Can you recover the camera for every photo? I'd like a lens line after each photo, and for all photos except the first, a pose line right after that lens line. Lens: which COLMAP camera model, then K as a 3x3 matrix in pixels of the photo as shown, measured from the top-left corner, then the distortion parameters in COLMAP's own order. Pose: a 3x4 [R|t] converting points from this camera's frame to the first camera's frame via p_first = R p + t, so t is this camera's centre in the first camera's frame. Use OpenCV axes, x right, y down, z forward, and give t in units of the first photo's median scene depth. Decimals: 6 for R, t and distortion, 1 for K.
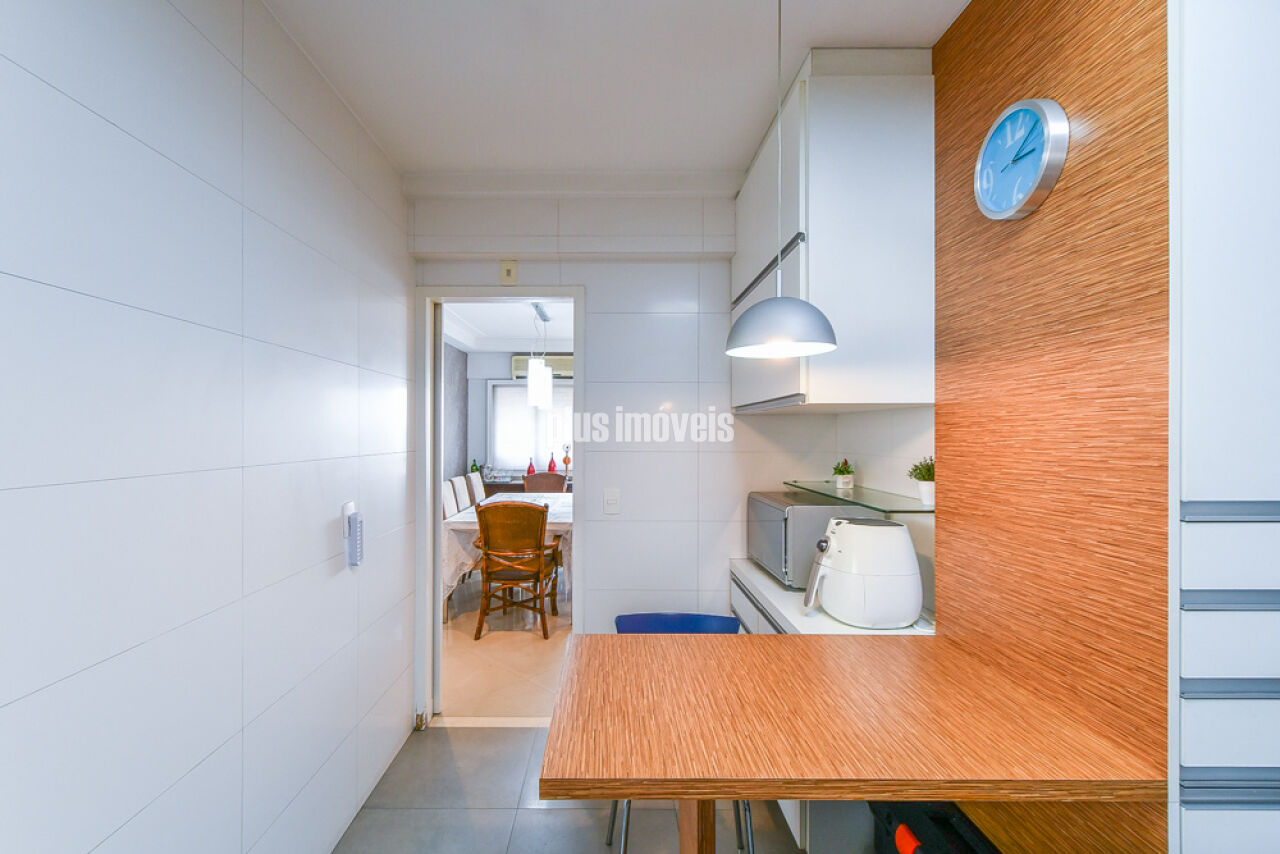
lens RADIAL K [[570.0, 0, 603.6], [0, 570.0, 431.7], [0, 0, 1]] dist [0.003956, -0.005289]
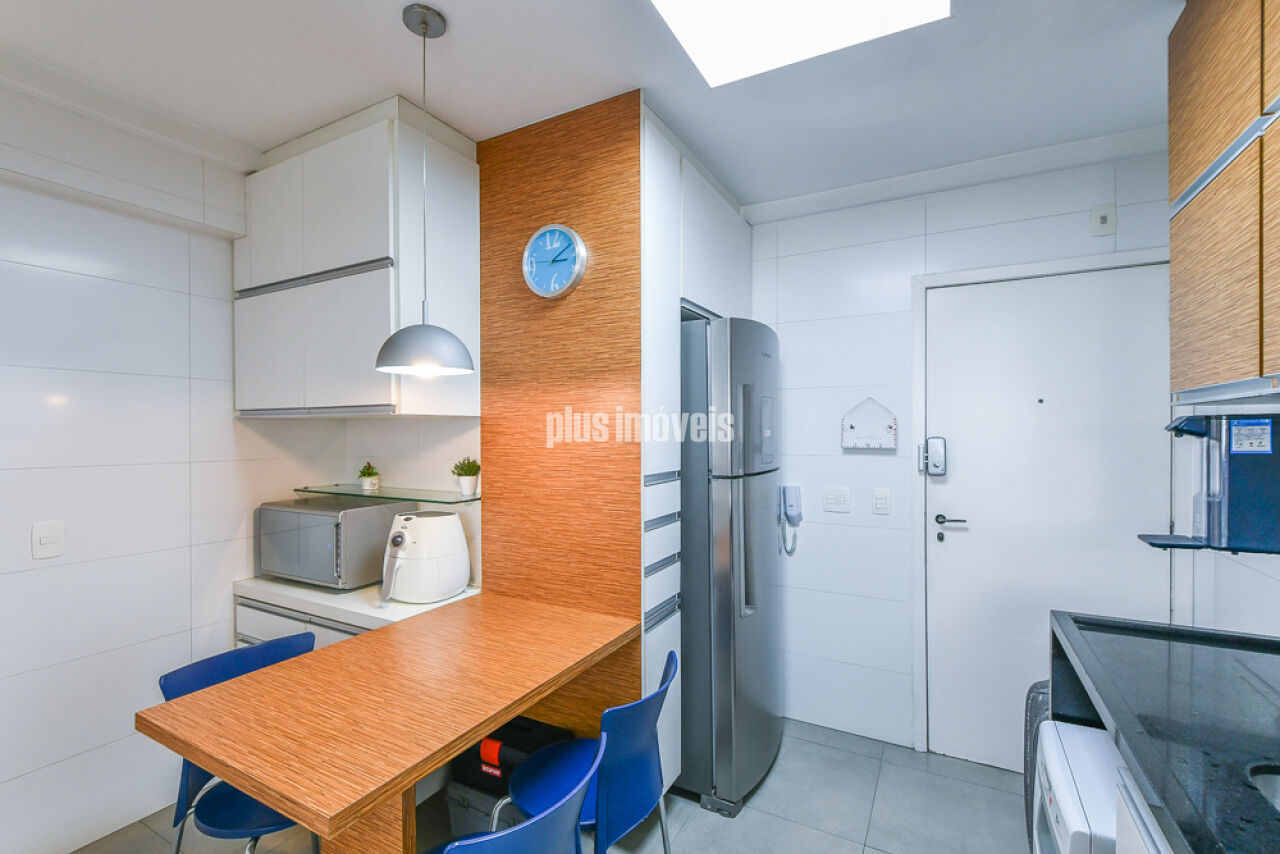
lens RADIAL K [[570.3, 0, 631.7], [0, 570.3, 434.8], [0, 0, 1]] dist [0.000320, -0.001187]
pose [[0.475221, -0.006781, 0.879840, -0.506449], [-0.000419, 0.999968, 0.007934, -0.022317], [-0.879866, -0.004139, 0.475203, 0.086524]]
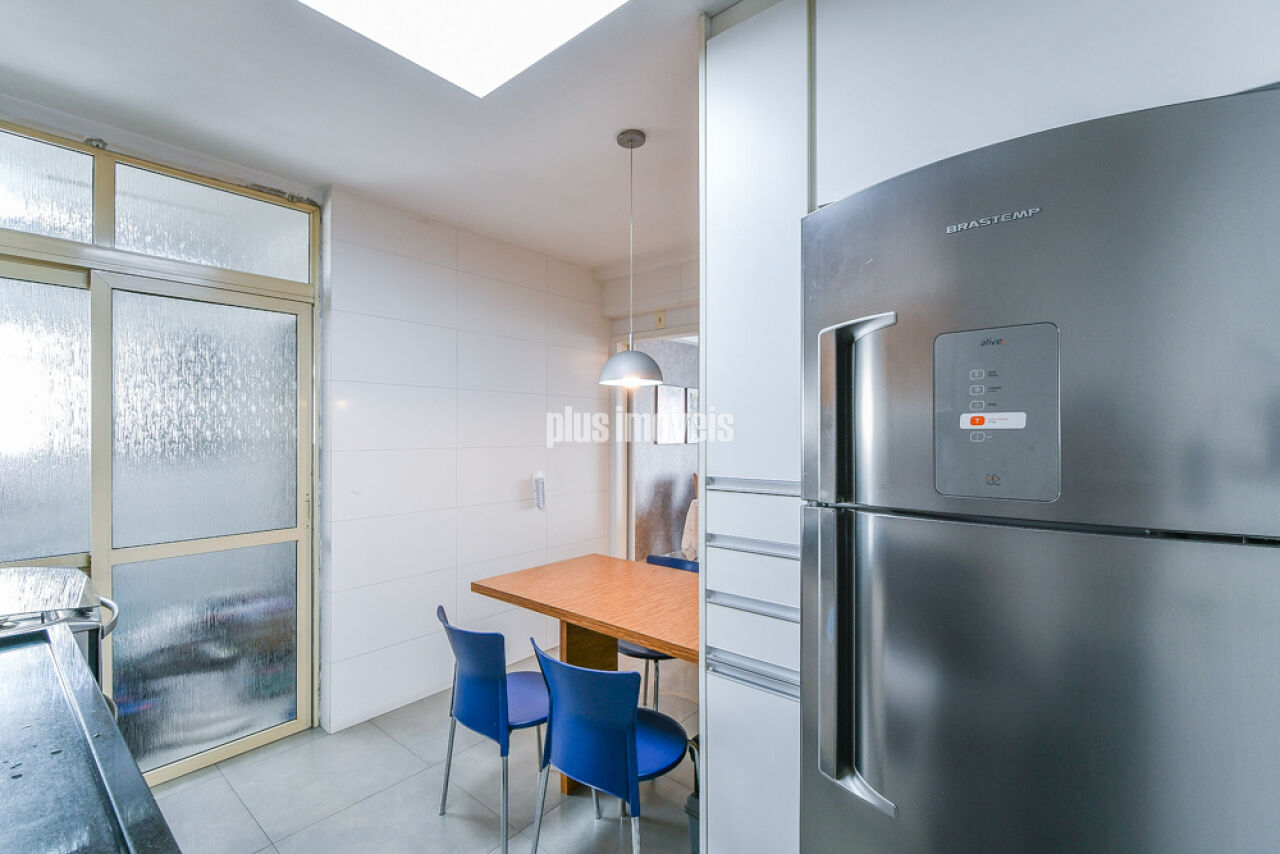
lens RADIAL K [[562.3, 0, 630.9], [0, 562.3, 430.1], [0, 0, 1]] dist [0.005772, -0.000460]
pose [[0.765748, -0.002794, -0.643135, 1.339592], [0.000403, 0.999992, -0.003864, 0.002404], [0.643141, 0.002700, 0.765743, -0.235730]]
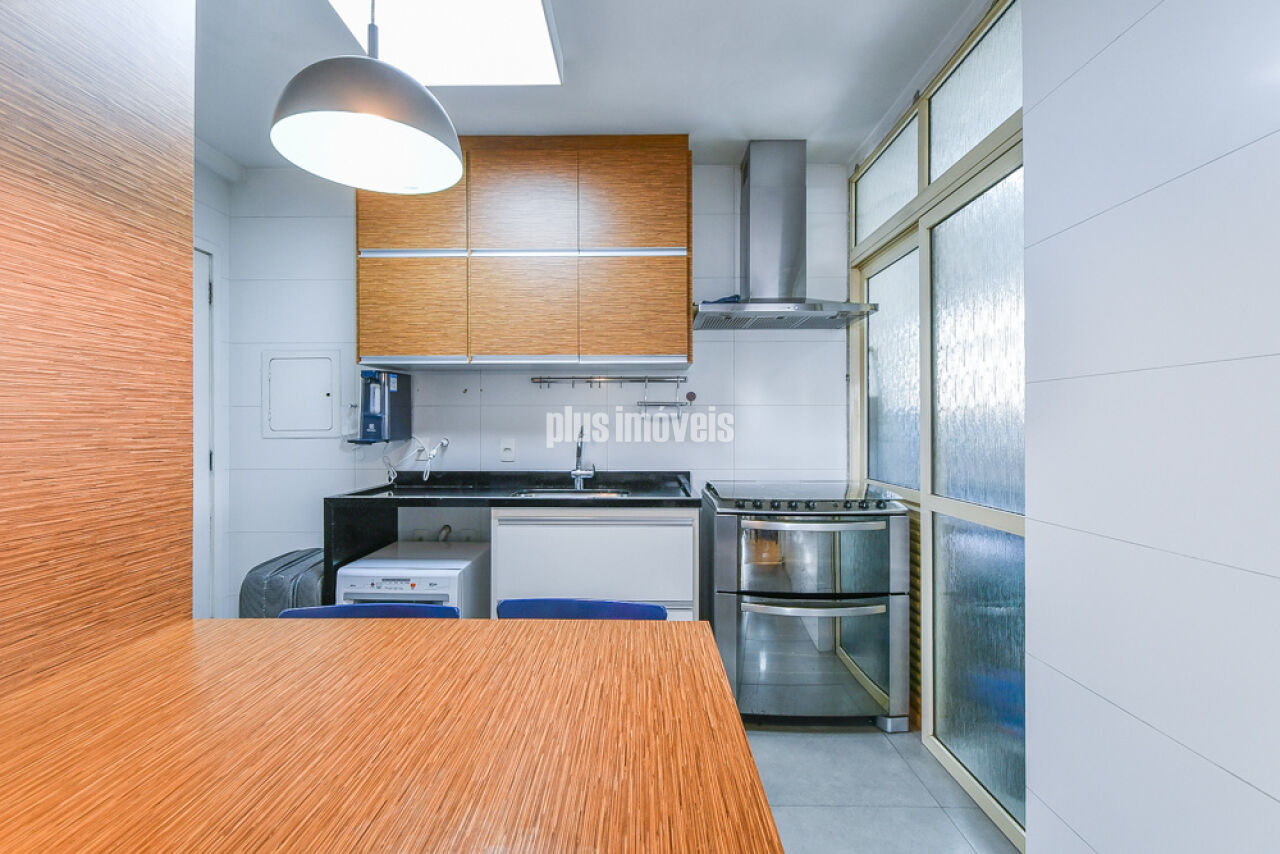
lens RADIAL K [[562.3, 0, 630.9], [0, 562.3, 430.1], [0, 0, 1]] dist [0.005772, -0.000460]
pose [[-0.999934, -0.000328, 0.011467, 0.025739], [-0.000273, 0.999988, 0.004801, 0.144395], [-0.011468, 0.004798, -0.999923, 1.588831]]
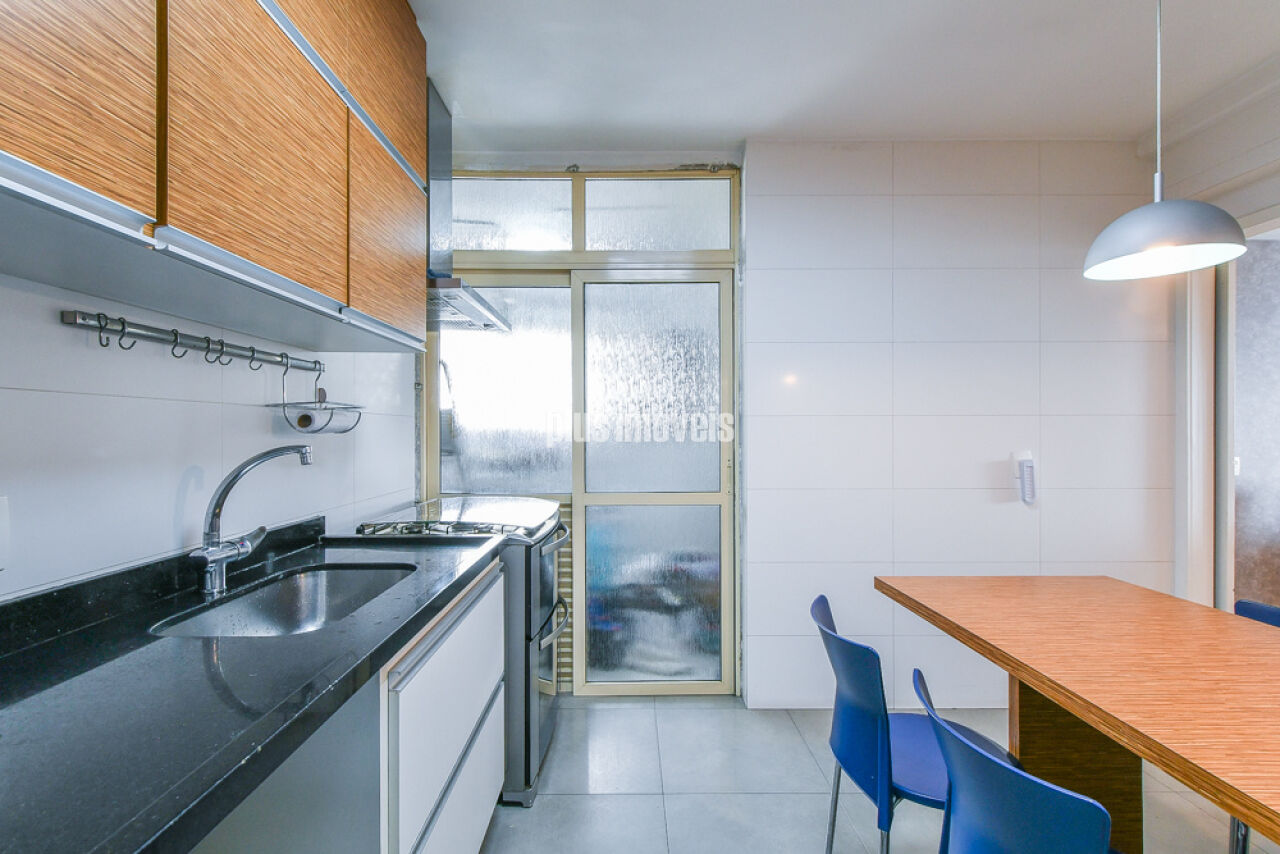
lens RADIAL K [[562.3, 0, 630.9], [0, 562.3, 430.1], [0, 0, 1]] dist [0.005772, -0.000460]
pose [[0.012875, -0.004259, -0.999908, 1.171197], [0.002860, 0.999987, -0.004223, 0.118433], [0.999913, -0.002805, 0.012887, 0.167213]]
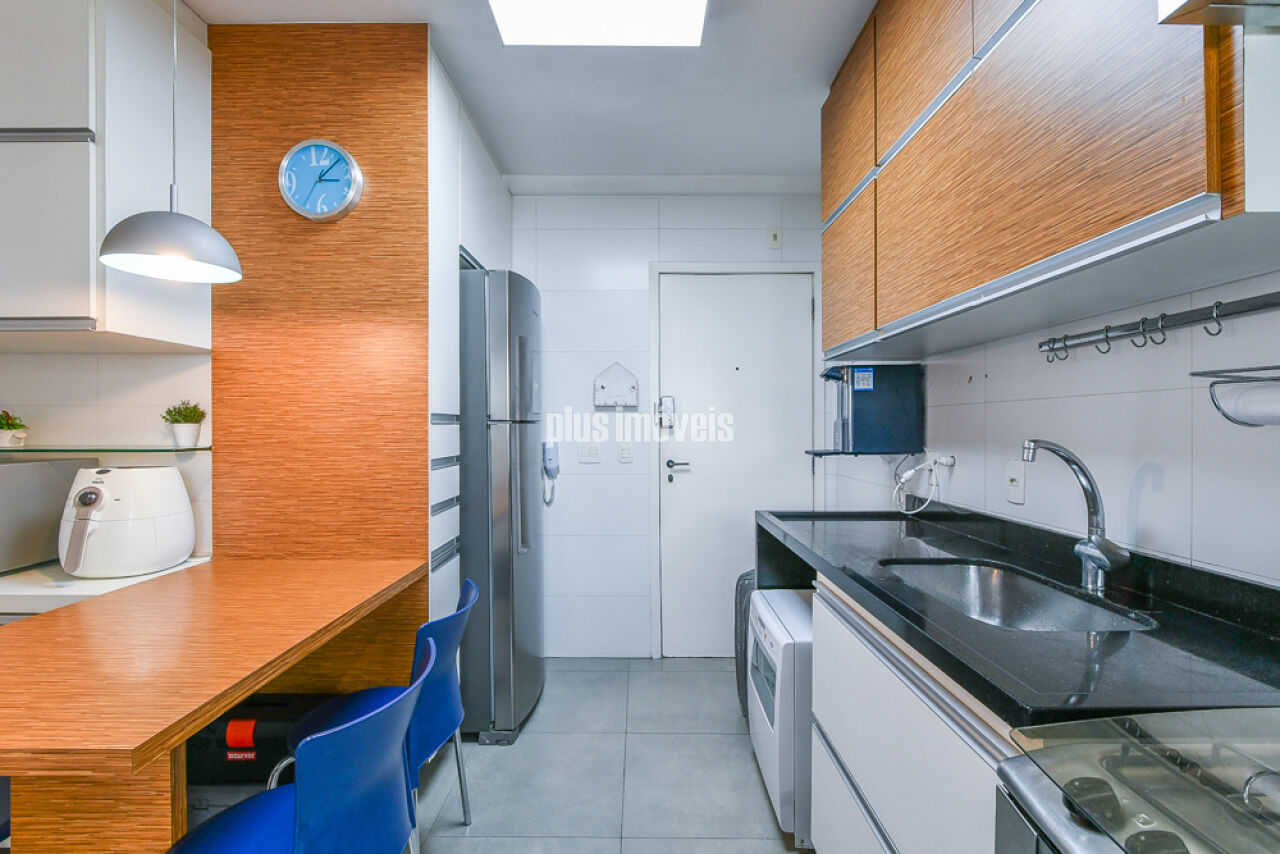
lens RADIAL K [[568.1, 0, 640.0], [0, 568.1, 427.0], [0, 0, 1]] dist [0.007962, -0.009216]
pose [[-0.011142, -0.000563, 0.999938, -0.650001], [-0.002447, 0.999997, 0.000536, 0.119461], [-0.999935, -0.002441, -0.011143, 0.229702]]
